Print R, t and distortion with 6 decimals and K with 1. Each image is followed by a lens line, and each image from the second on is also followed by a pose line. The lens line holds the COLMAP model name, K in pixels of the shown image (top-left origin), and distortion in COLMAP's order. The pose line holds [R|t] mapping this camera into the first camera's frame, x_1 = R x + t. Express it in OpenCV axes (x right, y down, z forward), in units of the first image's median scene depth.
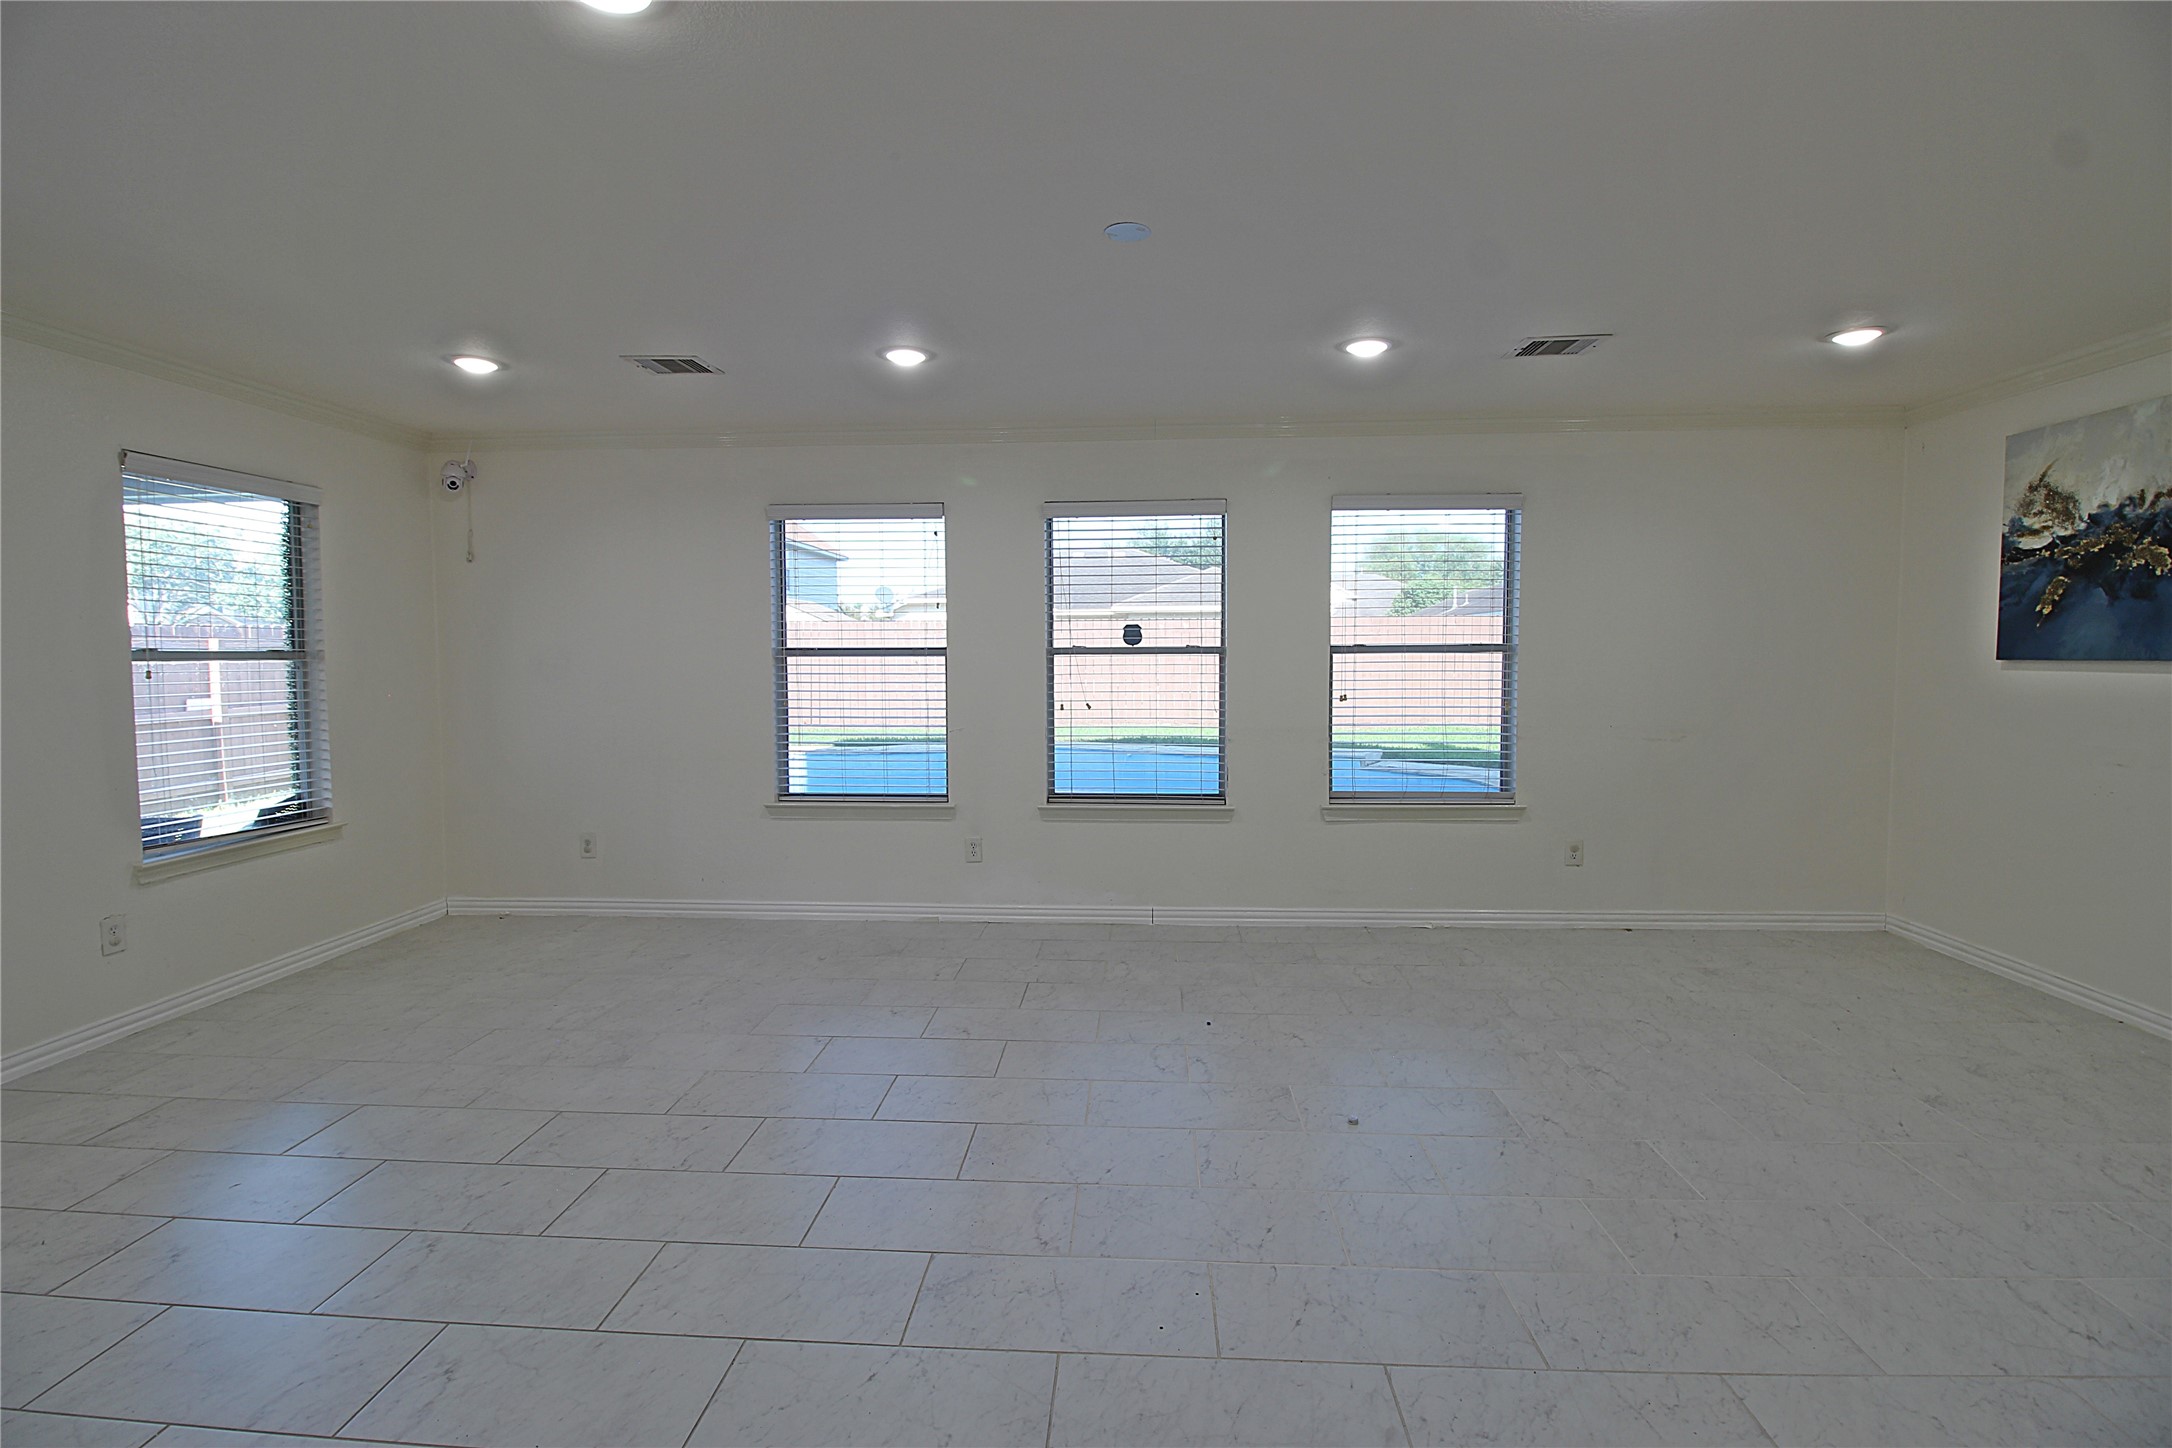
lens RADIAL K [[1018.4, 0, 1085.0], [0, 1018.4, 718.7], [0, 0, 1]] dist [-0.009788, -0.002115]
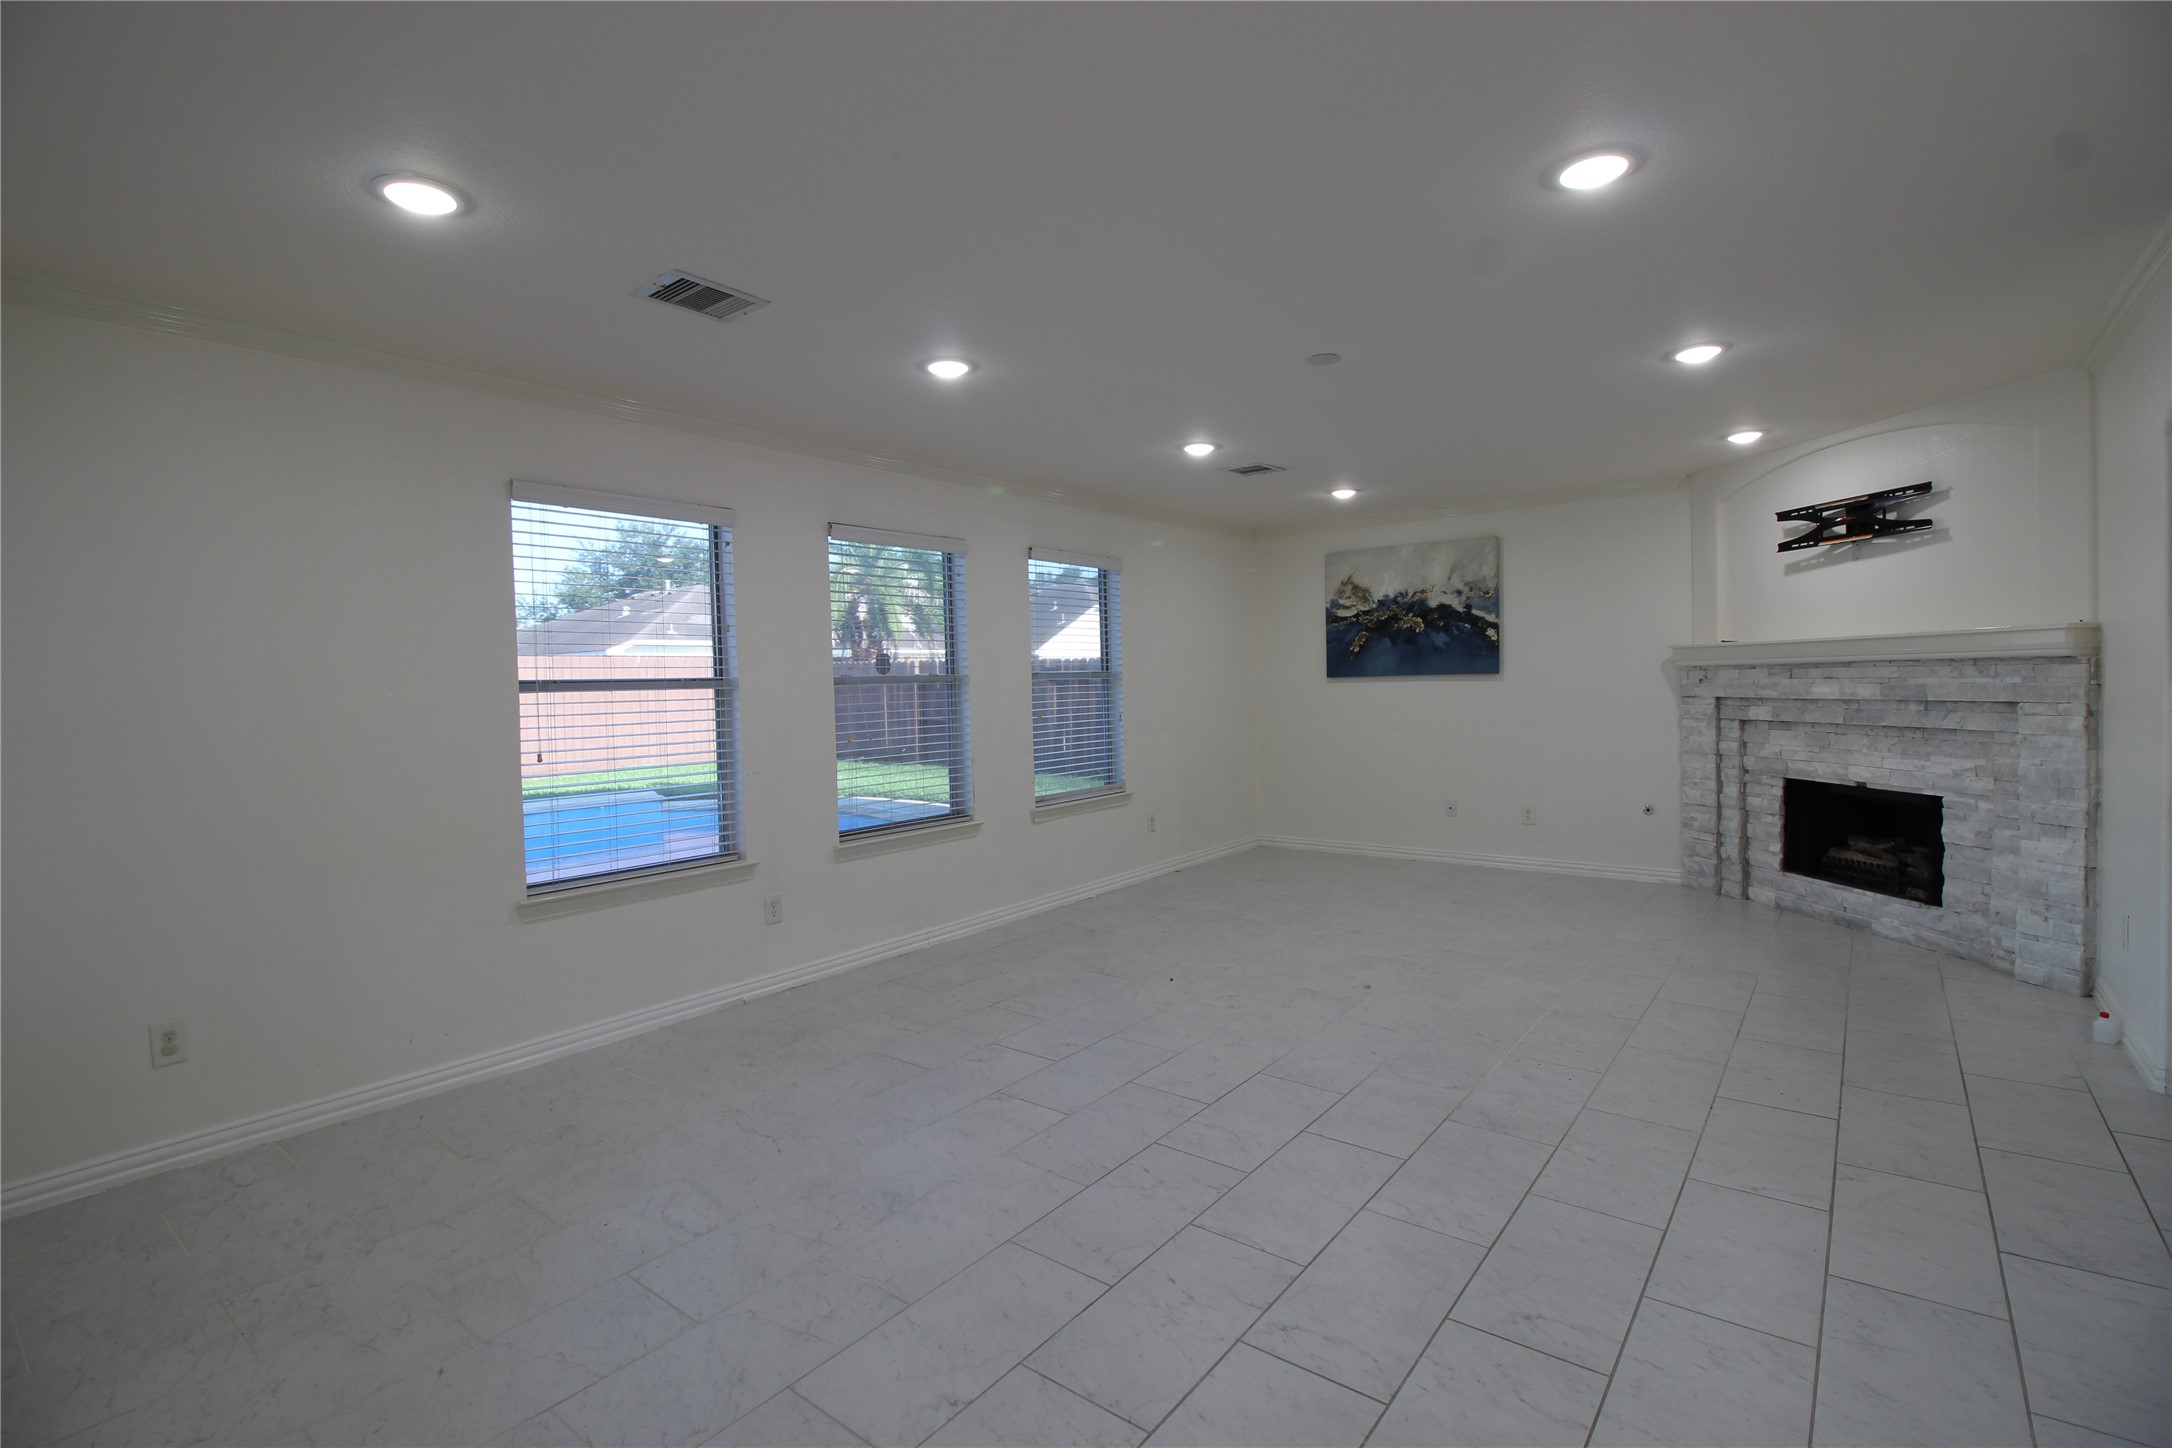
lens RADIAL K [[1018.4, 0, 1091.9], [0, 1018.4, 721.4], [0, 0, 1]] dist [-0.009788, -0.002115]
pose [[0.555908, -0.043655, 0.830097, -0.852068], [0.075290, 0.997160, 0.002020, -0.015768], [-0.827827, 0.061376, 0.557616, 0.353897]]
